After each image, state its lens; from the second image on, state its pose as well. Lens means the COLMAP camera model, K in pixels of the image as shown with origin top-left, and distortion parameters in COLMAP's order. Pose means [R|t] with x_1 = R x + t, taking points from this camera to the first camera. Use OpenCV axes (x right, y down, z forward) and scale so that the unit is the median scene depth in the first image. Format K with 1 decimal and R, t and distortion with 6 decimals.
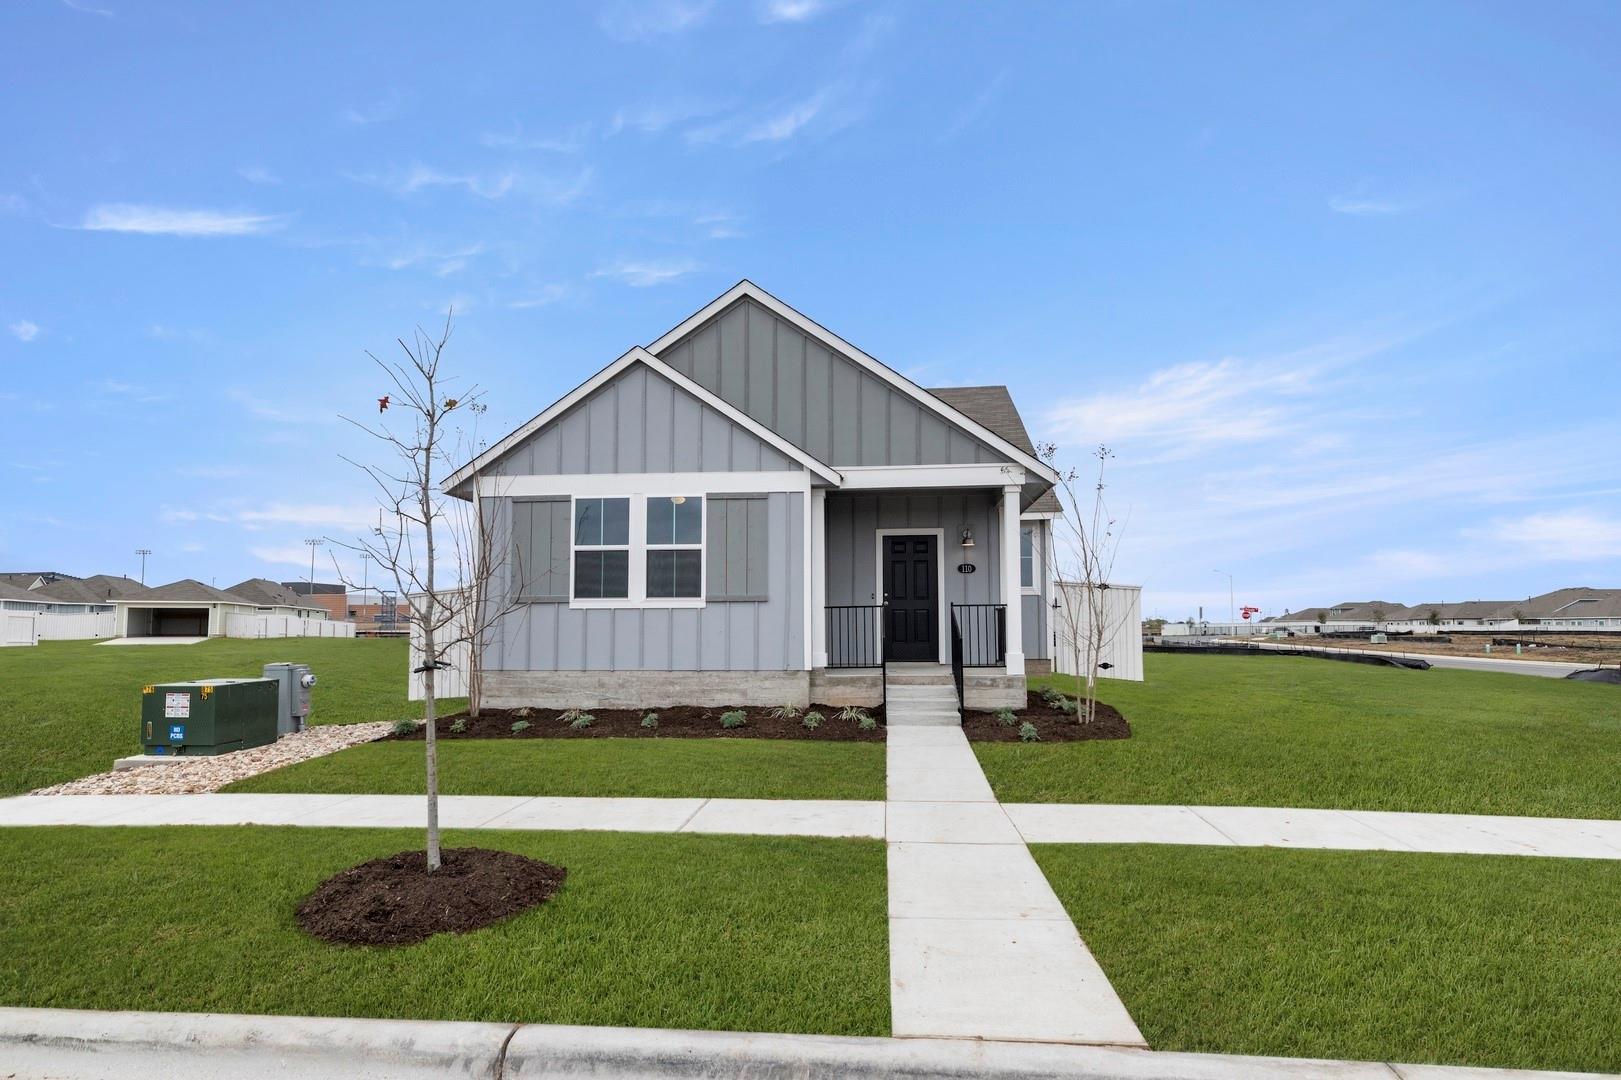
lens RADIAL K [[795.9, 0, 817.9], [0, 795.9, 645.3], [0, 0, 1]] dist [-0.002401, 0.000578]
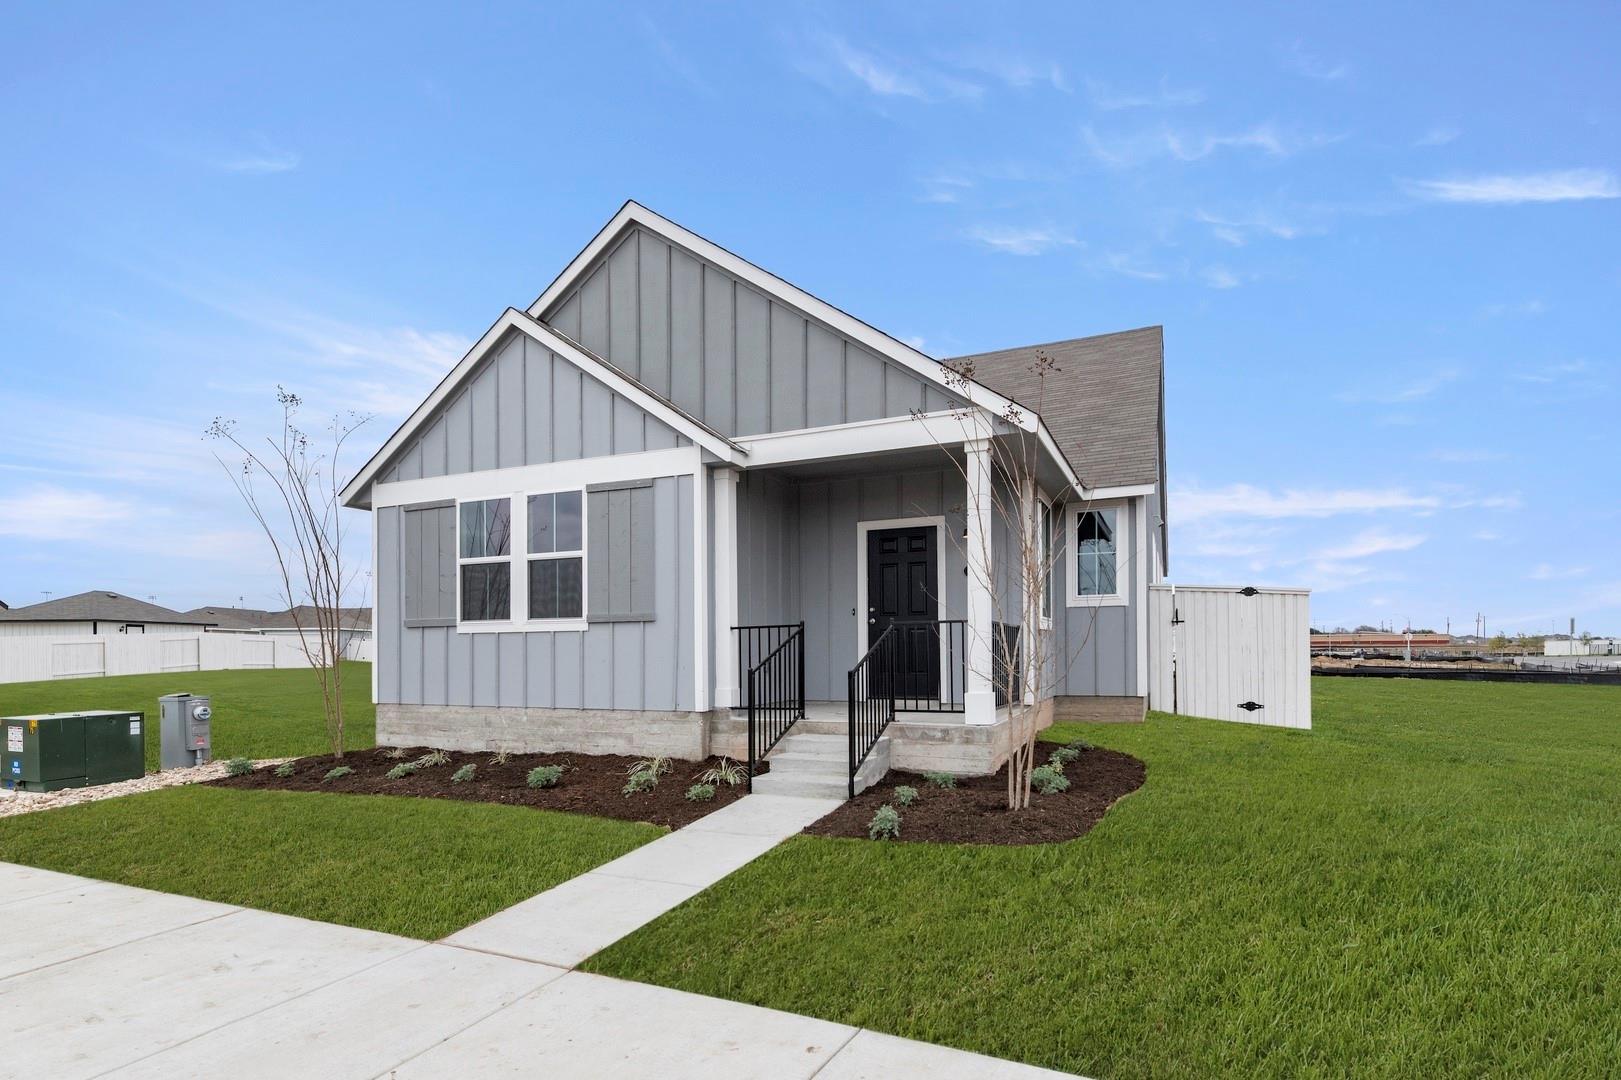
lens RADIAL K [[795.9, 0, 865.9], [0, 795.9, 688.2], [0, 0, 1]] dist [-0.002401, 0.000578]
pose [[0.946554, 0.012076, -0.322320, 0.376880], [-0.002529, 0.999546, 0.030021, -0.013832], [0.322537, -0.027601, 0.946154, 0.334991]]
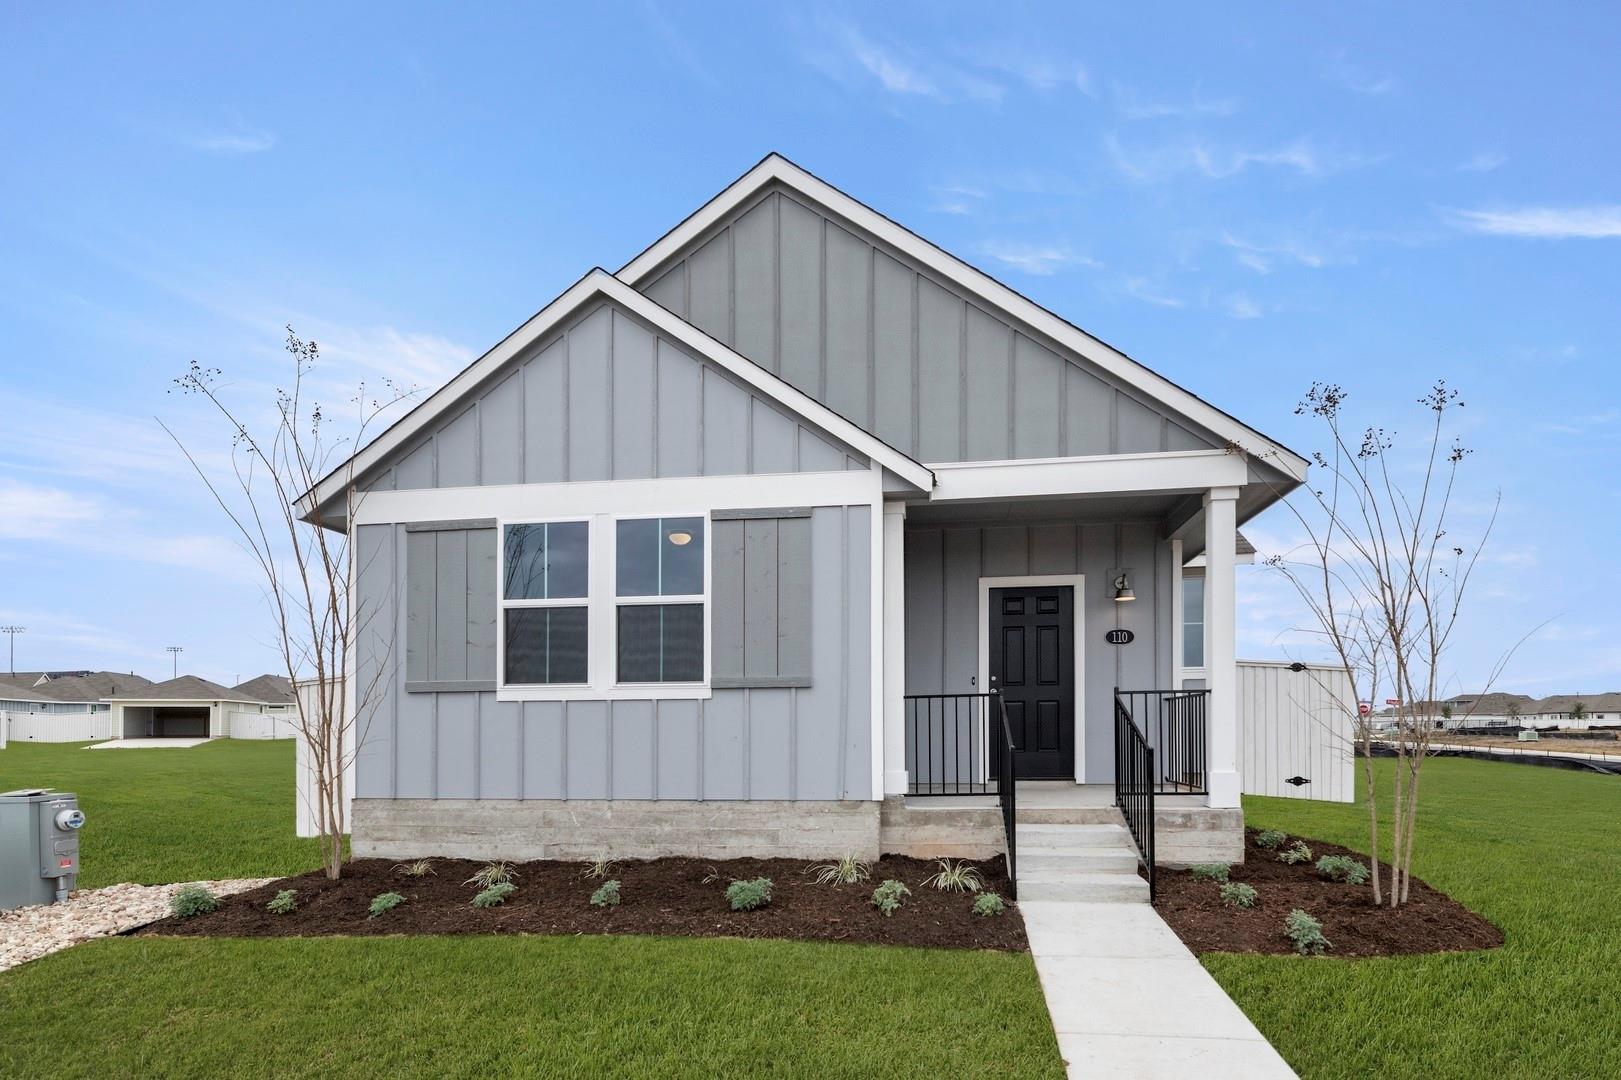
lens RADIAL K [[795.9, 0, 824.1], [0, 795.9, 761.1], [0, 0, 1]] dist [-0.002401, 0.000578]
pose [[0.998052, -0.000820, -0.062386, -0.015634], [0.002328, 0.999706, 0.024114, -0.013165], [0.062348, -0.024213, 0.997761, 0.389447]]
